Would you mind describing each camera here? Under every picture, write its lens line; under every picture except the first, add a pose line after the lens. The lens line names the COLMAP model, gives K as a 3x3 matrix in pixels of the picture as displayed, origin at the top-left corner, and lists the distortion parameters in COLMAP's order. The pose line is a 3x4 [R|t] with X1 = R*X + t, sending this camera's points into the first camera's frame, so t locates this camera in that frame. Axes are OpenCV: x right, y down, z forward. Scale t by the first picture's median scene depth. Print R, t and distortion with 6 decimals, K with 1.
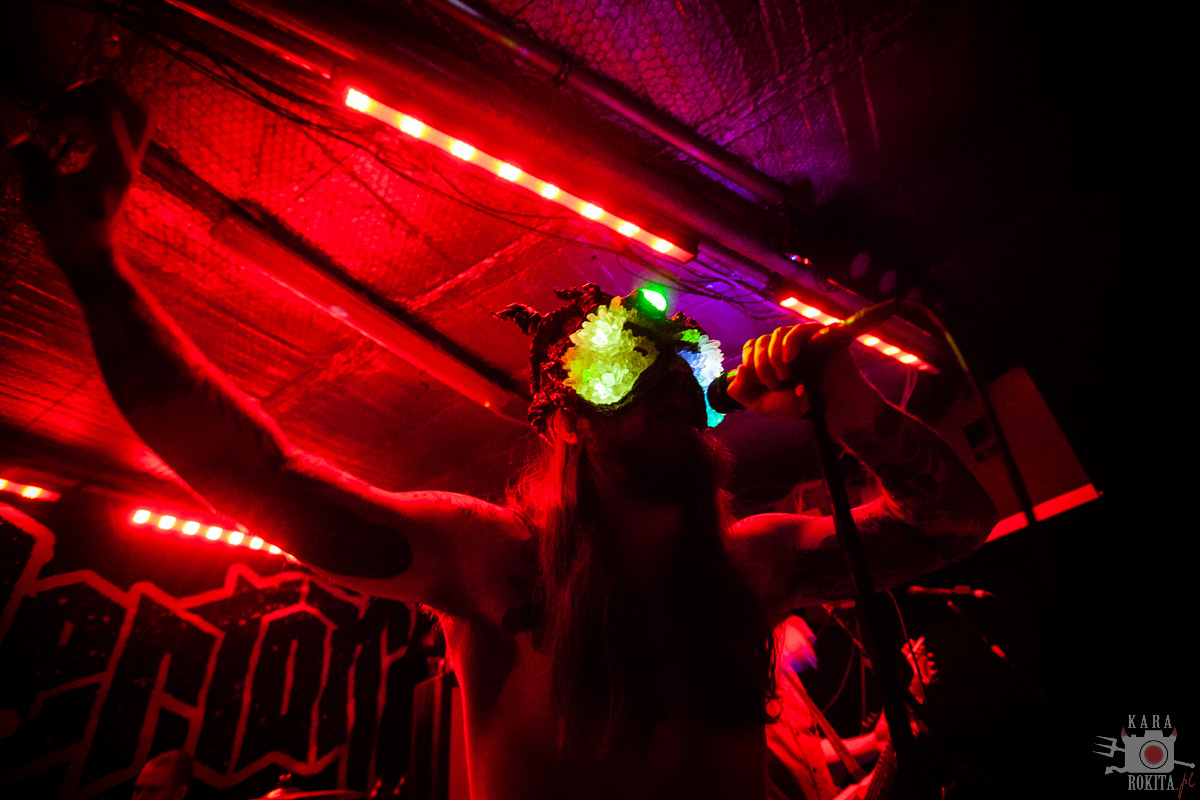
lens RADIAL K [[561.4, 0, 593.6], [0, 561.4, 403.8], [0, 0, 1]] dist [-0.013687, 0.001684]
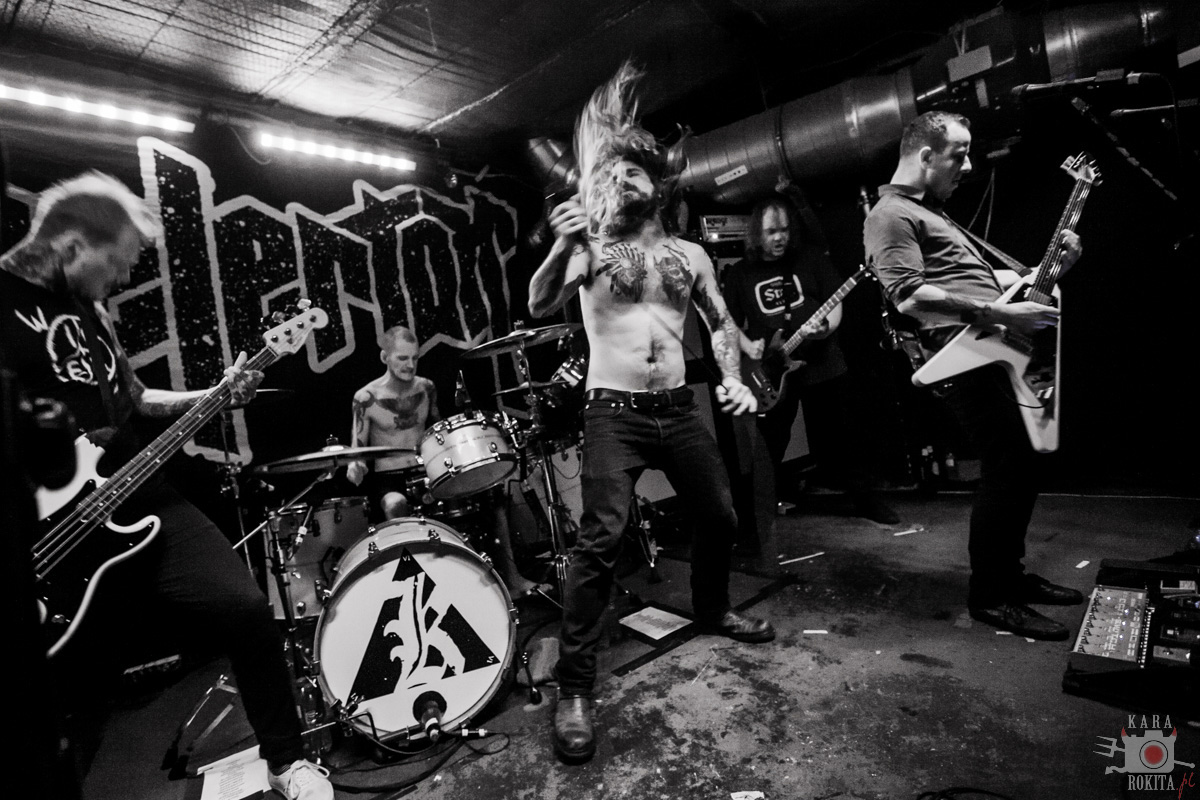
lens RADIAL K [[601.3, 0, 558.6], [0, 601.3, 368.9], [0, 0, 1]] dist [-0.047959, 0.020048]
pose [[0.991591, -0.066504, -0.111014, -0.225543], [0.116741, 0.829871, 0.545605, 0.027621], [0.055842, -0.553977, 0.830657, -0.101919]]
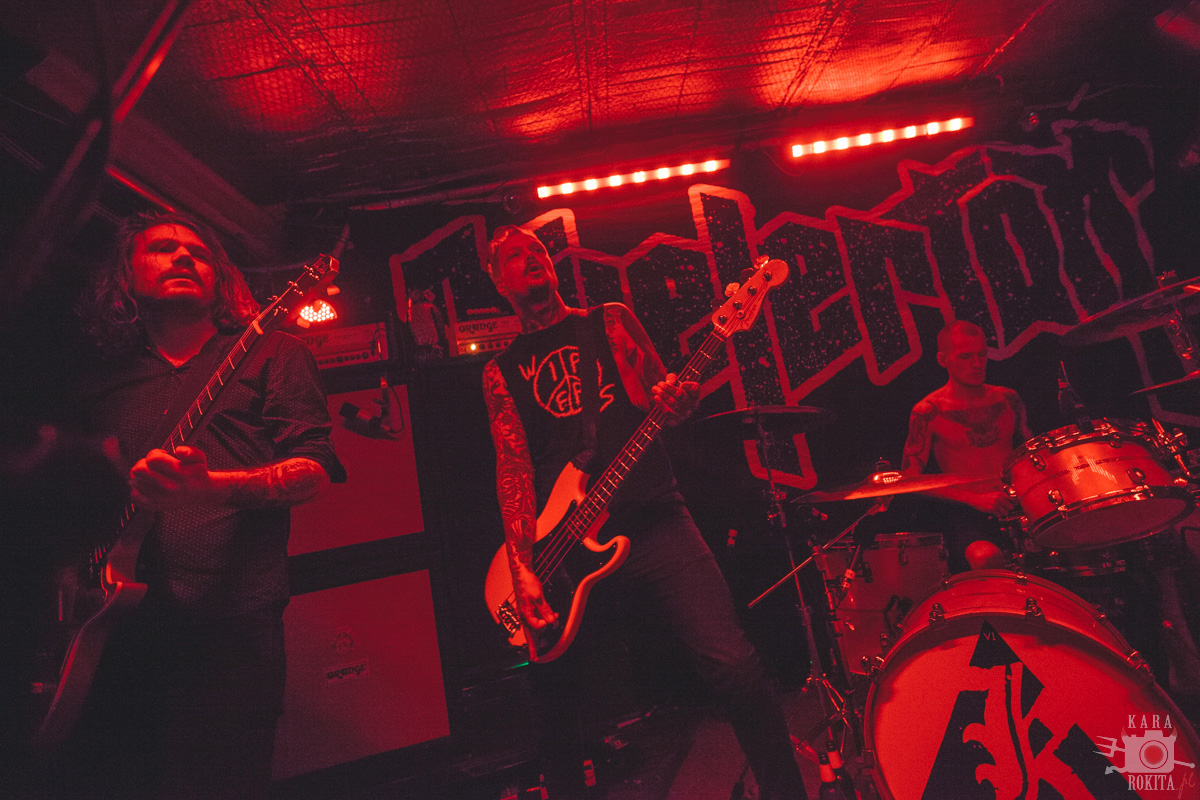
lens RADIAL K [[601.4, 0, 619.1], [0, 601.4, 370.4], [0, 0, 1]] dist [-0.046193, 0.021397]
pose [[0.566657, -0.168142, -0.806615, -0.242007], [0.553563, 0.802800, 0.221538, 0.123390], [0.610301, -0.572049, 0.547990, 0.019825]]
